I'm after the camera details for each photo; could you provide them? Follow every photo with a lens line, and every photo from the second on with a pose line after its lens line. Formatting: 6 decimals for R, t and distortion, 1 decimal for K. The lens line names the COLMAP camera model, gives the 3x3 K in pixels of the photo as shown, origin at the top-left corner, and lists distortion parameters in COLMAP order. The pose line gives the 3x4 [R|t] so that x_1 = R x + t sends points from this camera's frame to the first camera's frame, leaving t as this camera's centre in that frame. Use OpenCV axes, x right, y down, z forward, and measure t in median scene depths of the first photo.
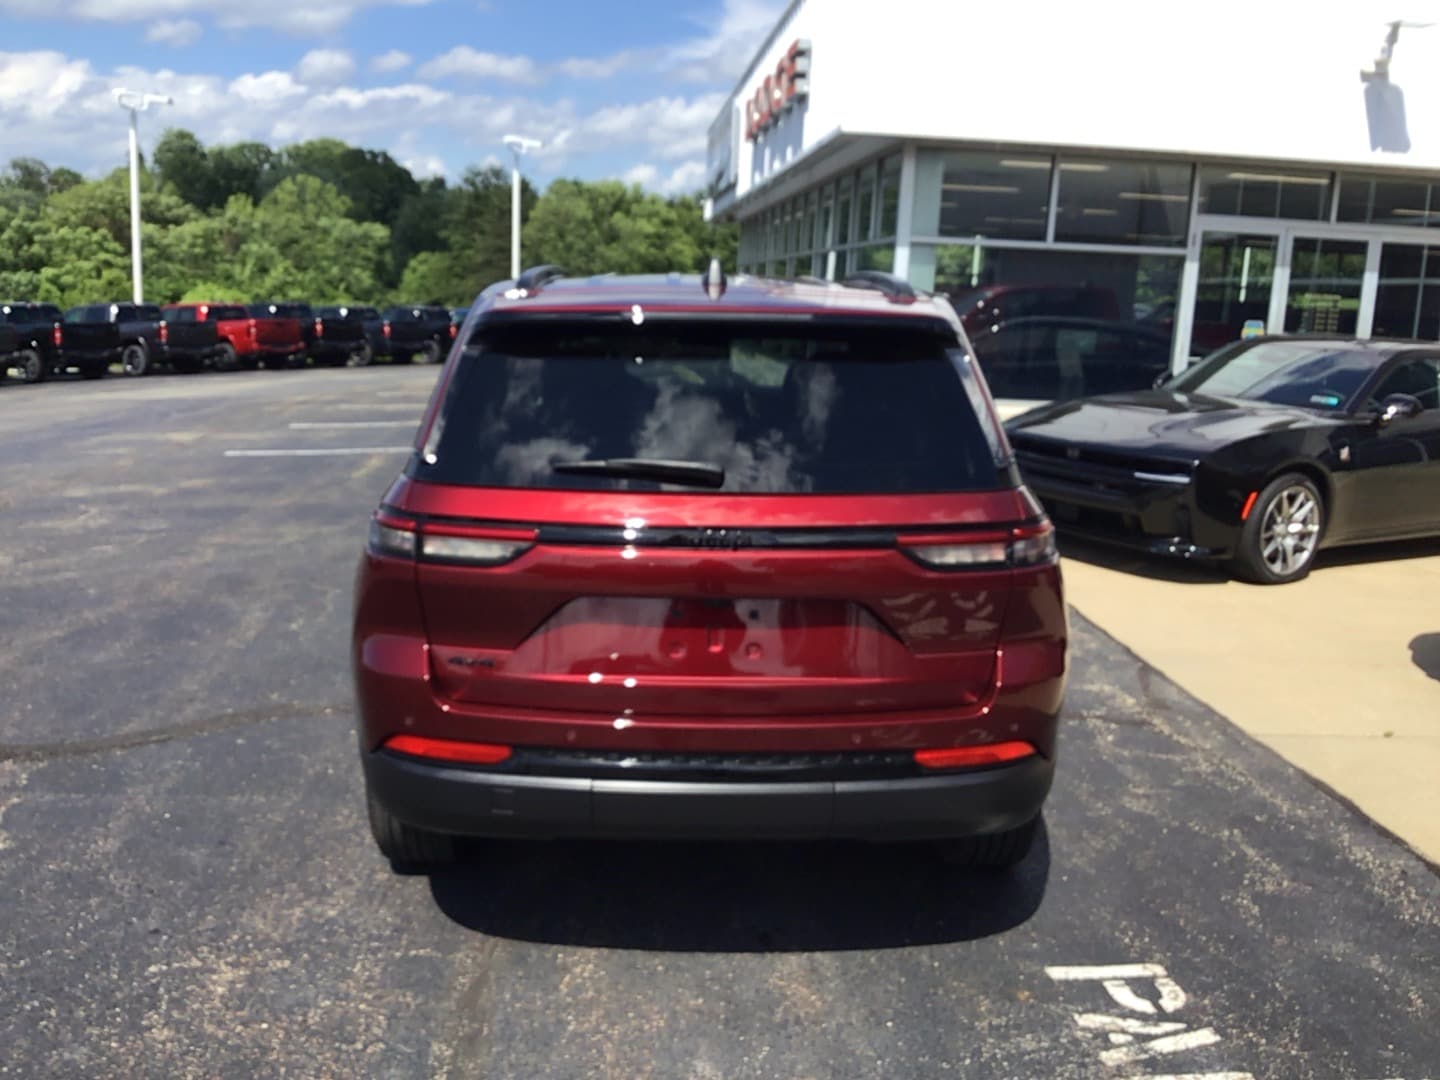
lens RADIAL K [[1287.4, 0, 720.0], [0, 1287.4, 540.0], [0, 0, 1]] dist [0.071023, -0.125095]
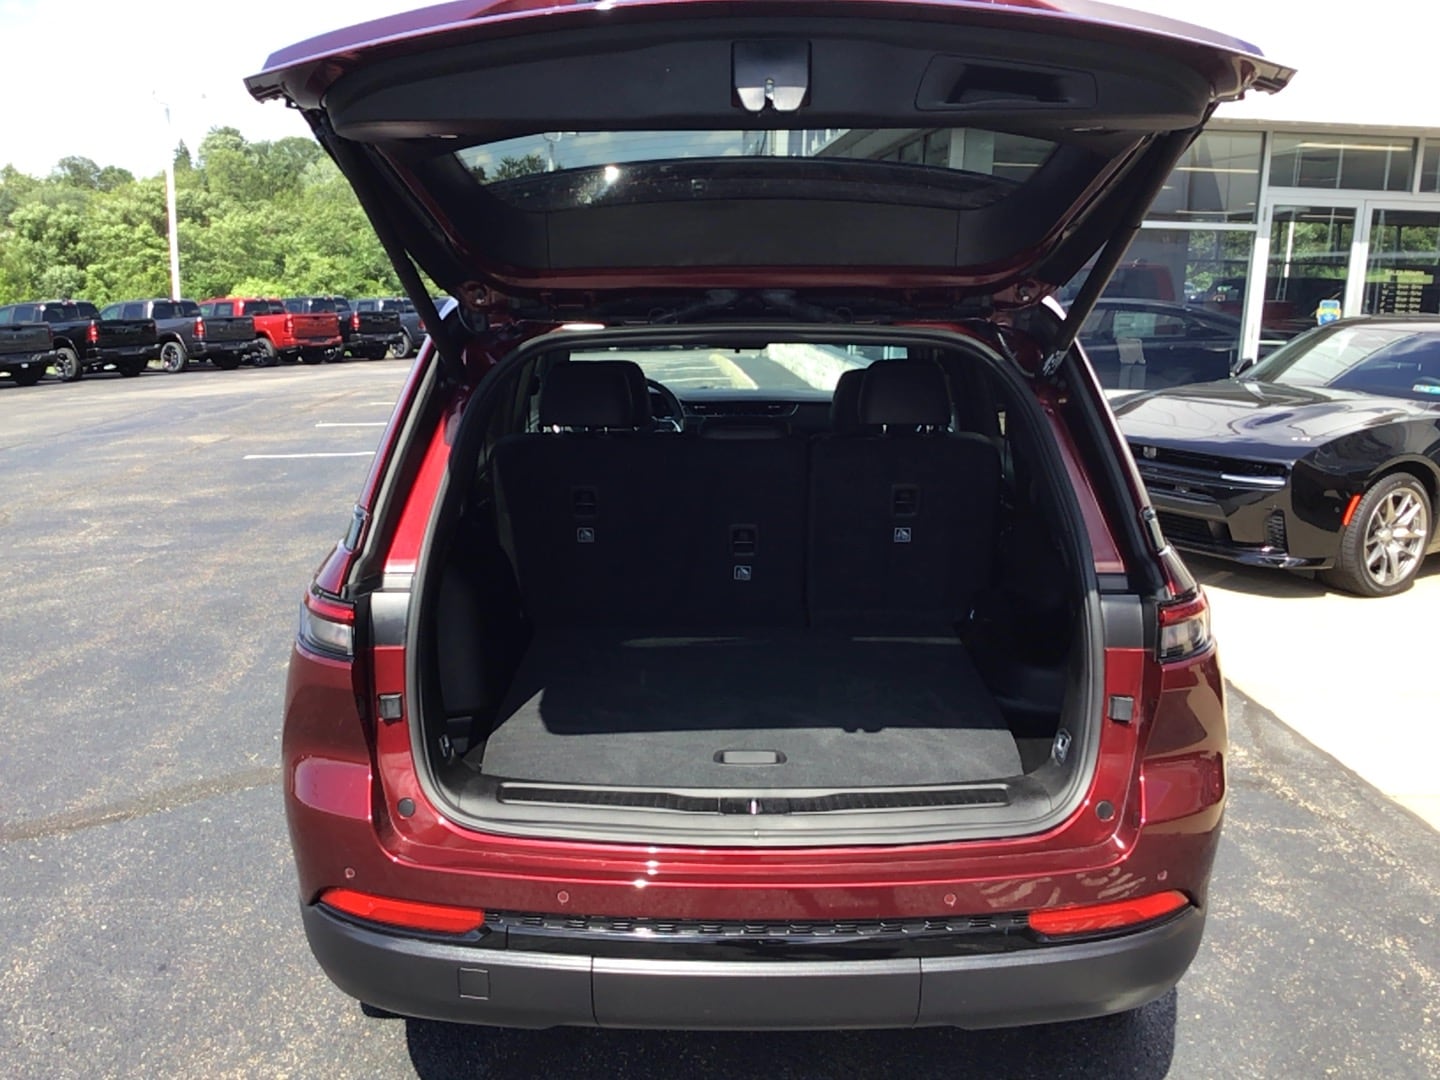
lens RADIAL K [[1287.4, 0, 720.0], [0, 1287.4, 540.0], [0, 0, 1]] dist [0.071023, -0.125095]
pose [[0.999436, -0.011274, -0.031637, 0.000159], [0.011623, 0.999874, 0.010855, -0.019627], [0.031511, -0.011217, 0.999440, 0.084508]]
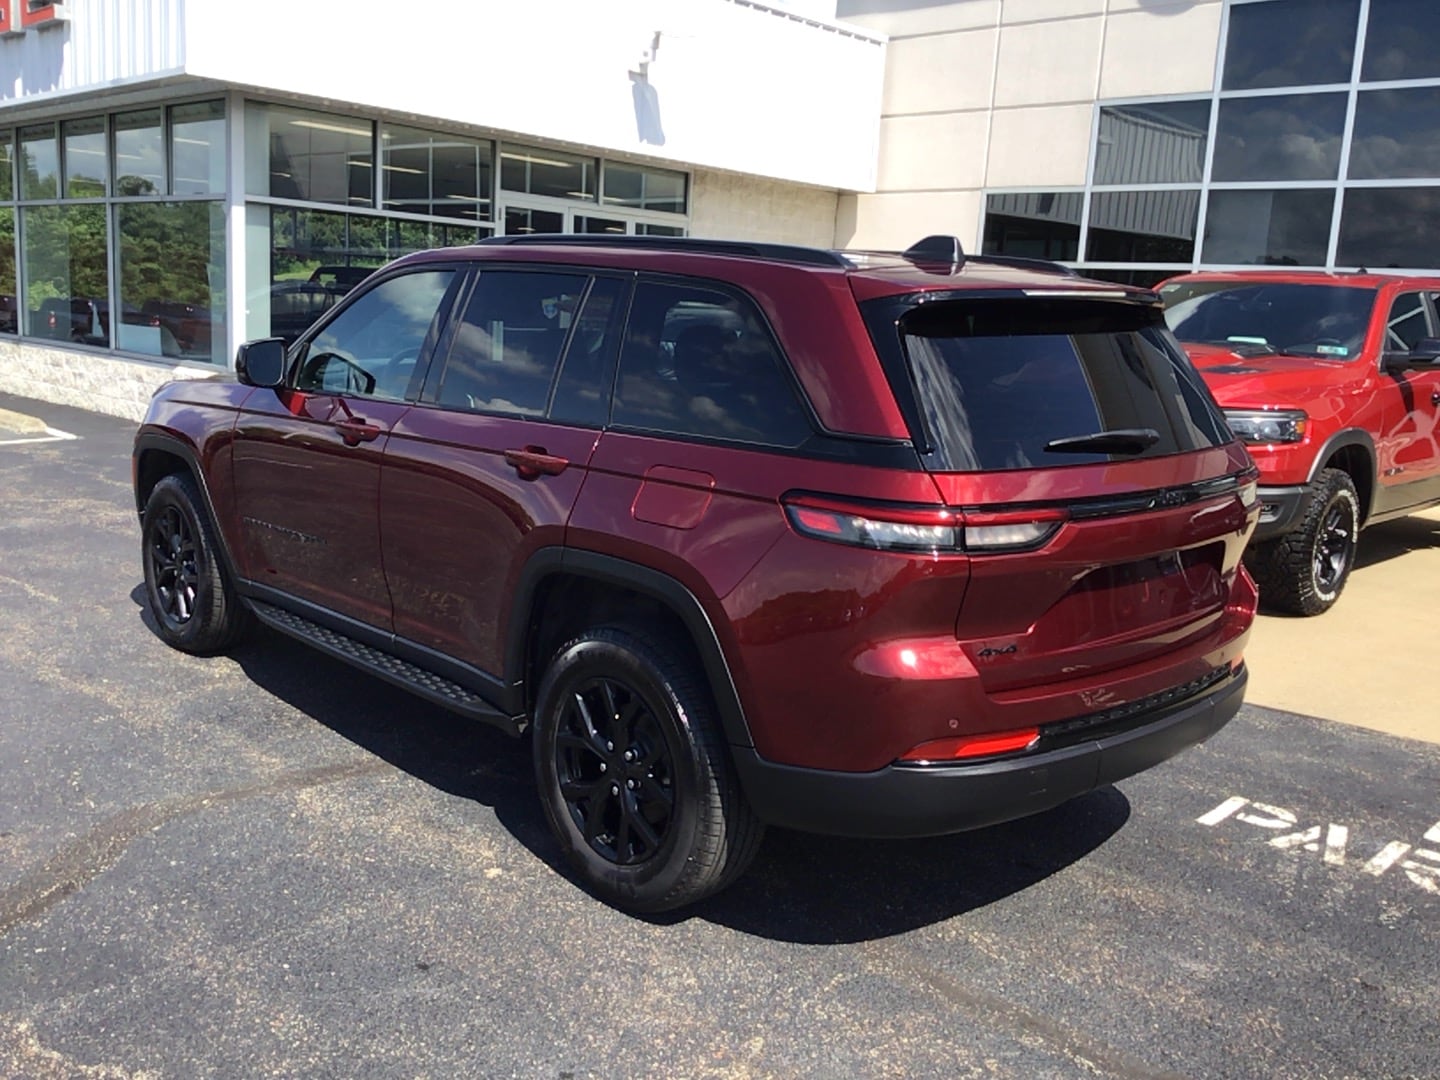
lens RADIAL K [[1287.4, 0, 720.0], [0, 1287.4, 540.0], [0, 0, 1]] dist [0.071023, -0.125095]
pose [[0.755072, -0.120064, 0.644555, -0.321221], [0.102982, 0.992605, 0.064257, -0.024054], [-0.647504, 0.017859, 0.761853, 0.127272]]
